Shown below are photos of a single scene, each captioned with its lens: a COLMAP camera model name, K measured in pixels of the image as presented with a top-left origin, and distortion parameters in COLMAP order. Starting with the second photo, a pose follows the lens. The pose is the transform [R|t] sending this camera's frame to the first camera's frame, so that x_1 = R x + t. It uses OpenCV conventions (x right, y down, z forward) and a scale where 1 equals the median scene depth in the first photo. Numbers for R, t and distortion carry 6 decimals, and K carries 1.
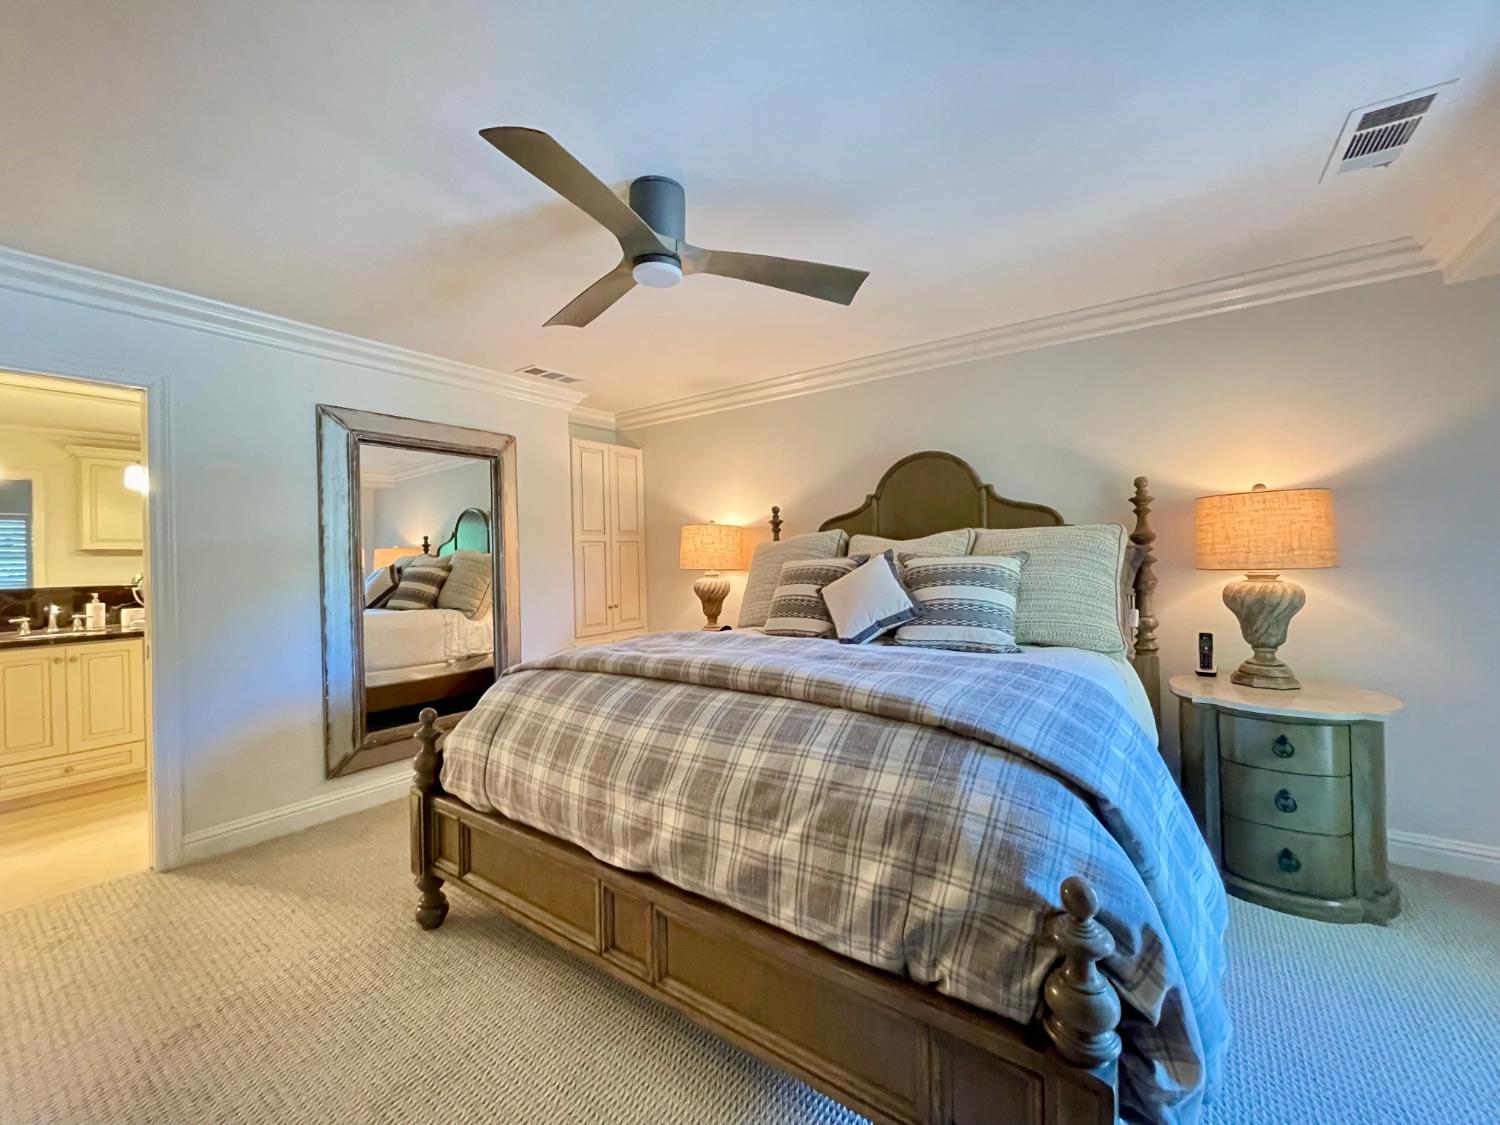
lens RADIAL K [[607.9, 0, 701.6], [0, 607.9, 541.7], [0, 0, 1]] dist [-0.002518, -0.000422]
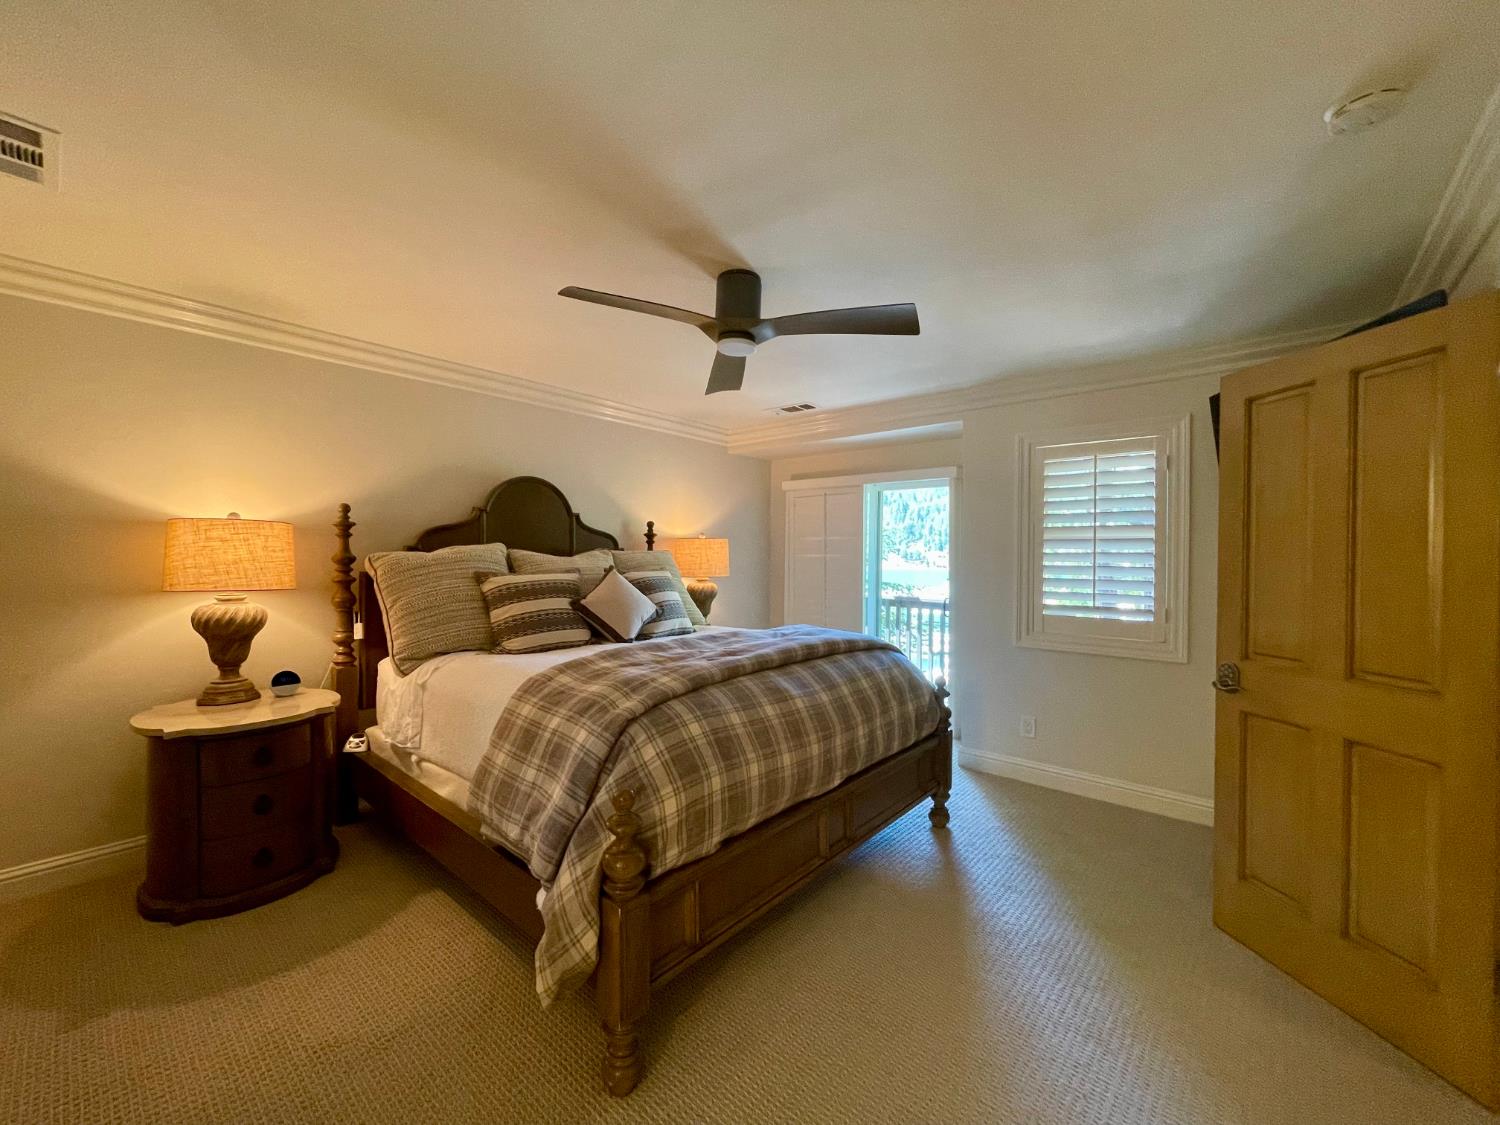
lens RADIAL K [[597.5, 0, 748.9], [0, 597.5, 558.8], [0, 0, 1]] dist [-0.006496, 0.001686]
pose [[0.058303, 0.029175, 0.997873, -0.536809], [-0.015237, 0.999482, -0.028332, 0.022560], [-0.998183, -0.013553, 0.058718, 0.405221]]
